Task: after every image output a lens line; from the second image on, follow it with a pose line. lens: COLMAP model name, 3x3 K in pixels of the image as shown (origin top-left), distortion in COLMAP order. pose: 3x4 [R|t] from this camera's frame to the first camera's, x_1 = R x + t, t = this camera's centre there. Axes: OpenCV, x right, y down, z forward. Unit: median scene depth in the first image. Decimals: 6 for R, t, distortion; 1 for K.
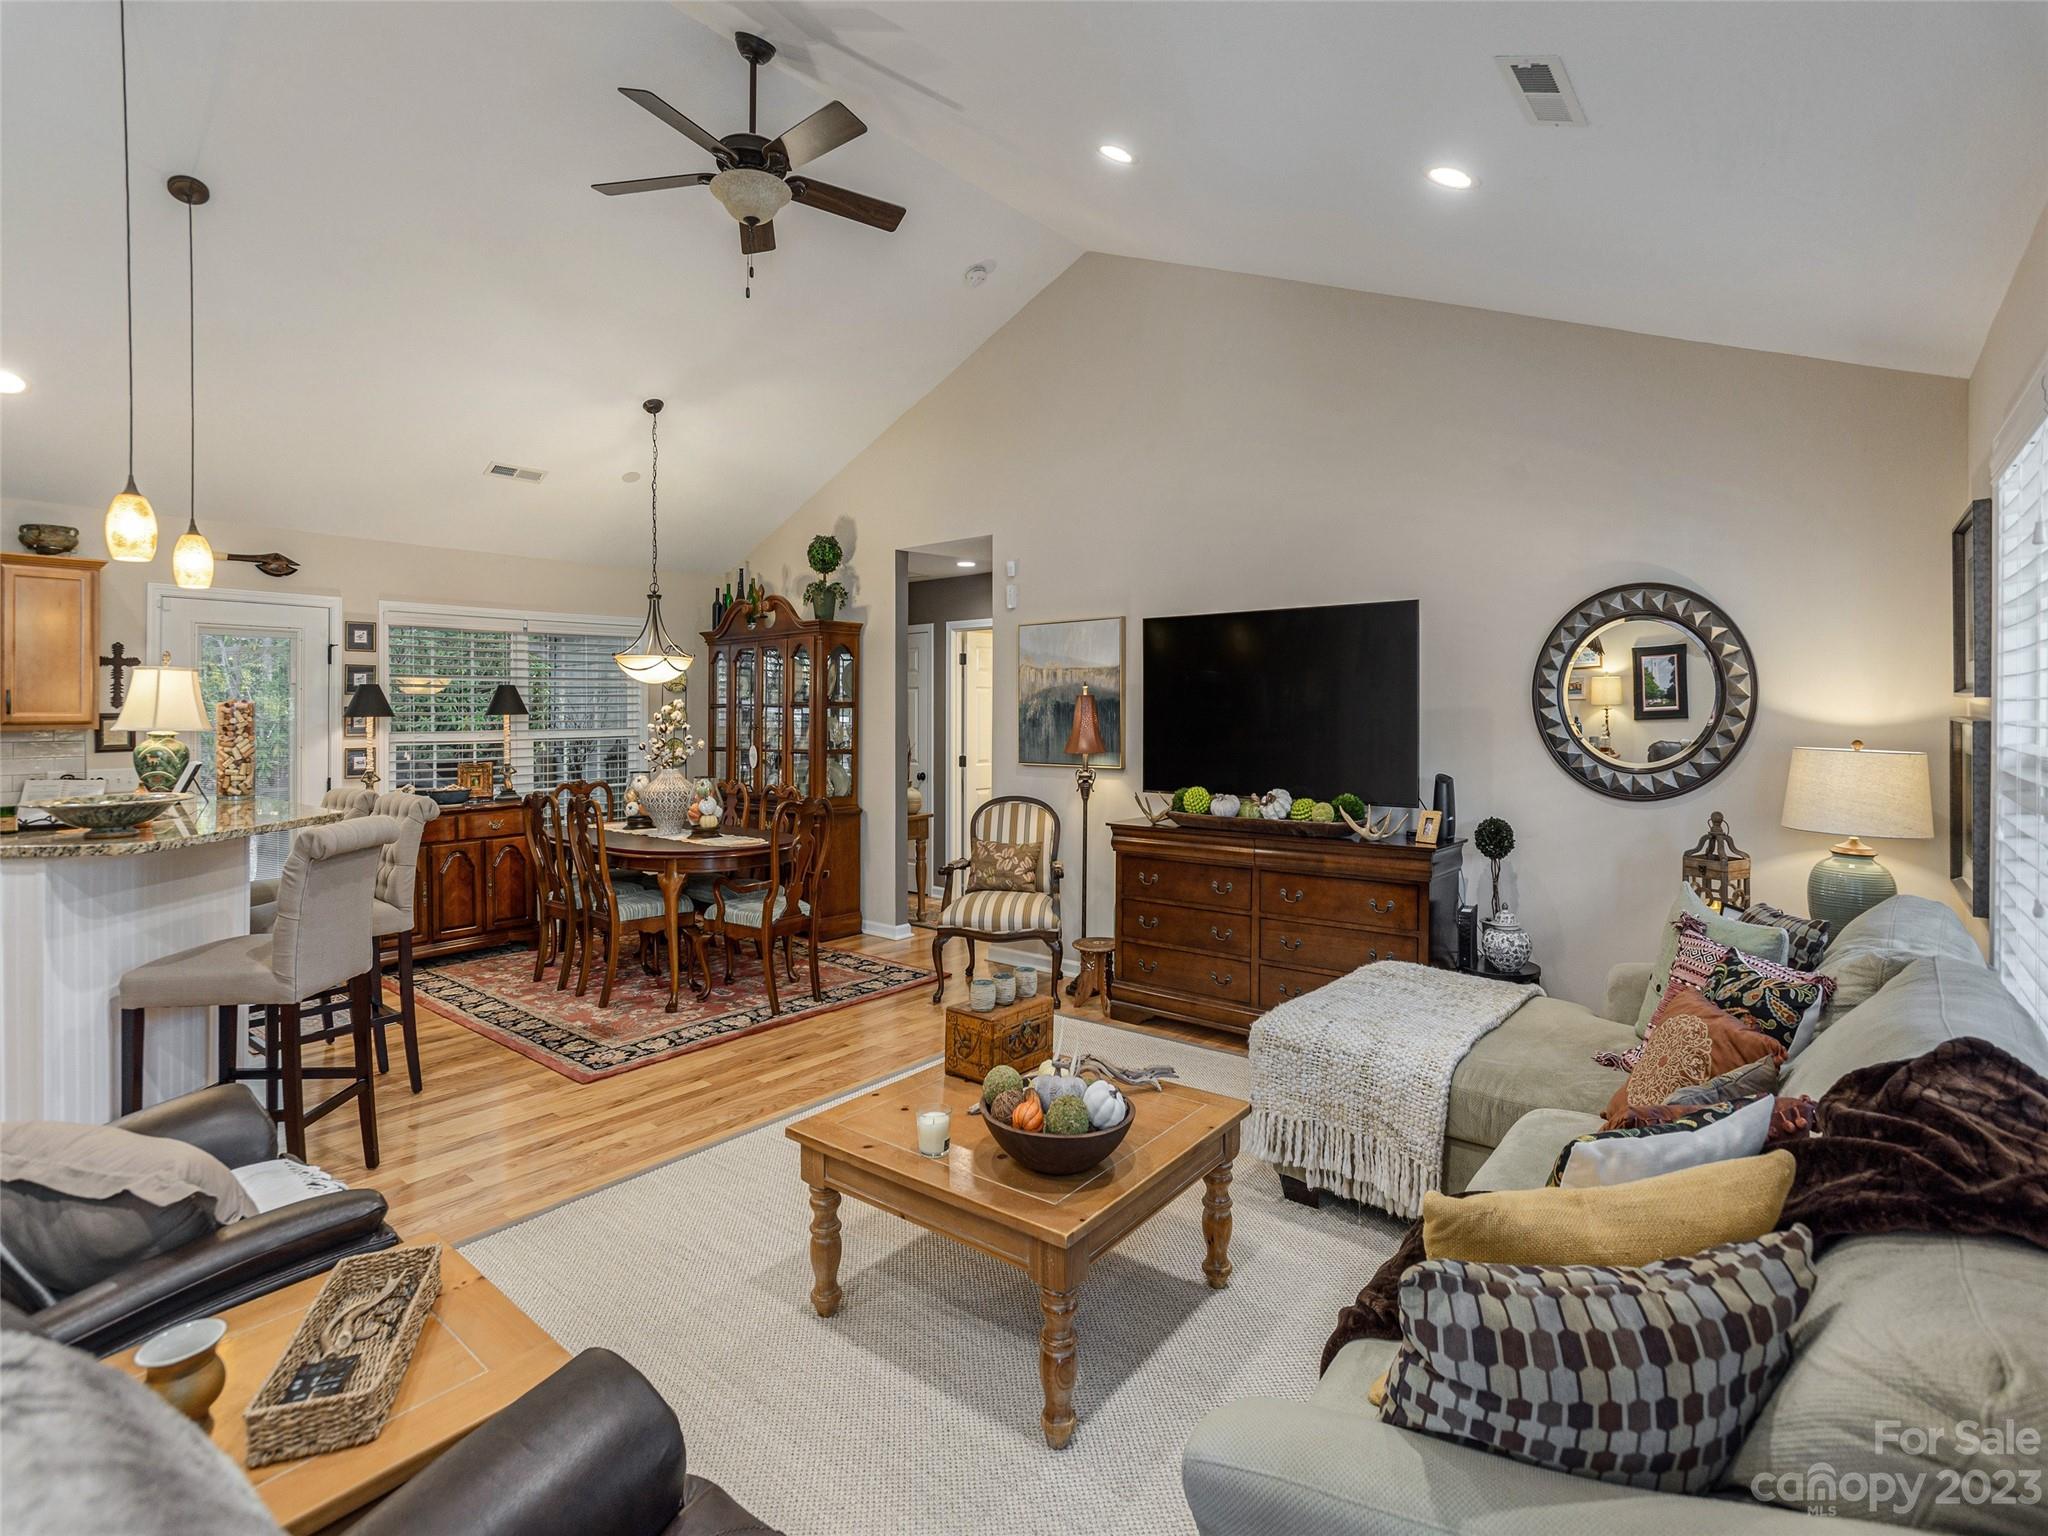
lens RADIAL K [[1006.5, 0, 1023.8], [0, 1006.5, 709.3], [0, 0, 1]] dist [-0.000707, -0.000009]
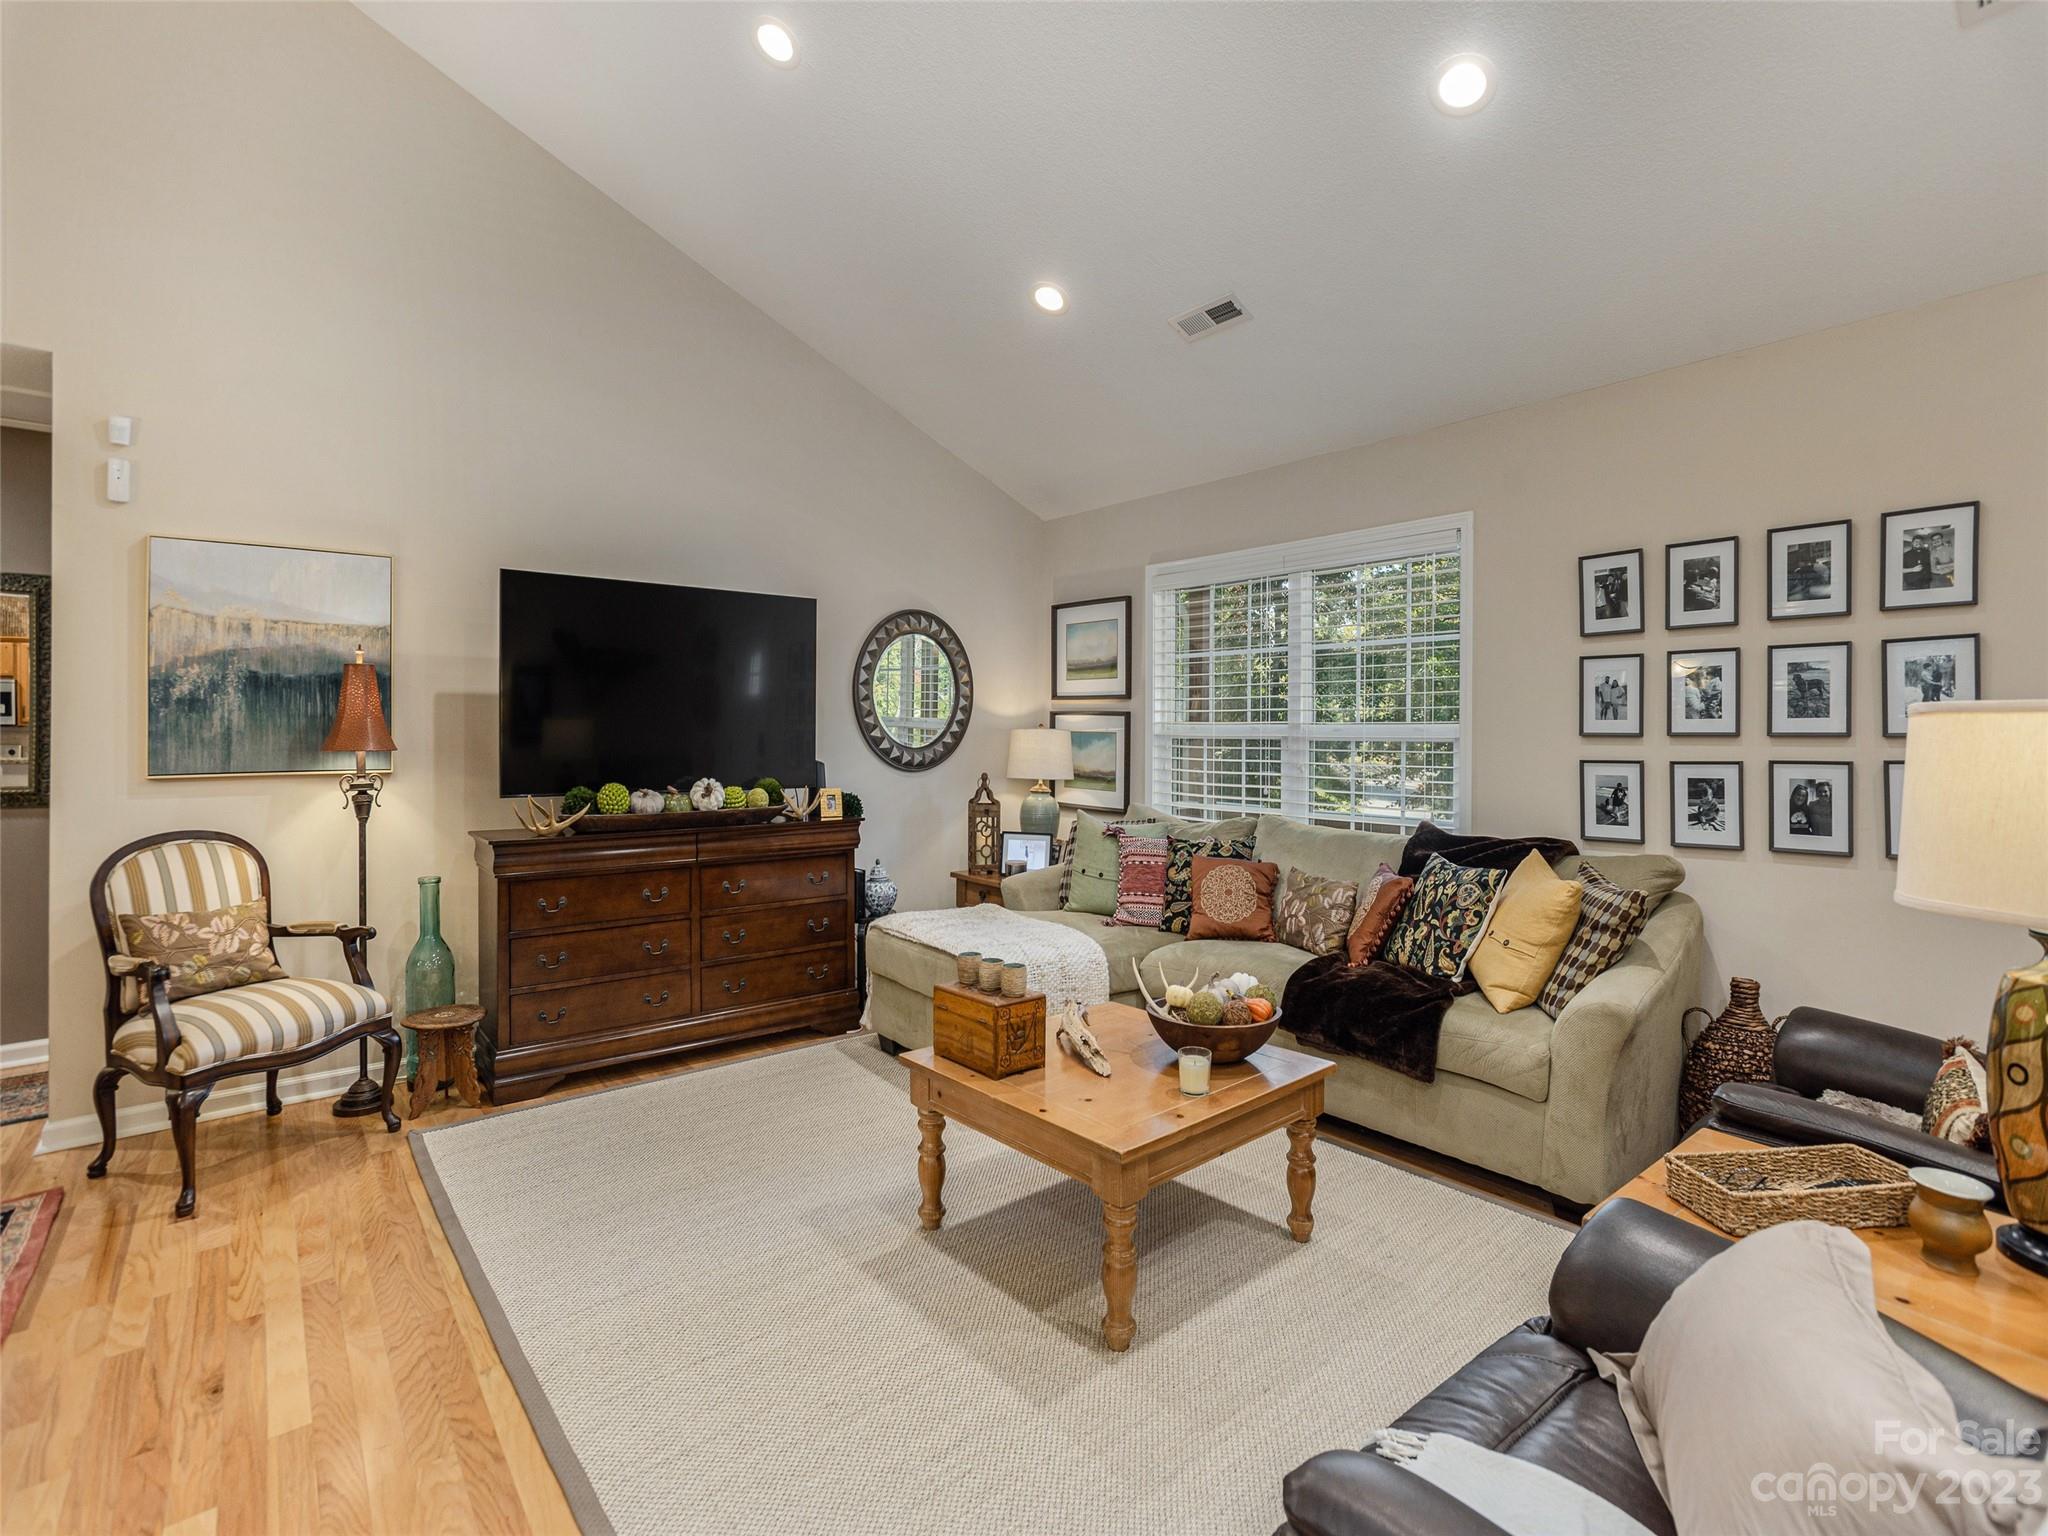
lens RADIAL K [[968.4, 0, 1025.4], [0, 968.4, 735.5], [0, 0, 1]] dist [0.001404, 0.000392]
pose [[0.219019, 0.006353, 0.975700, -0.540229], [0.004158, 0.999964, -0.007445, 0.045743], [-0.975712, 0.005688, 0.218985, 0.493341]]
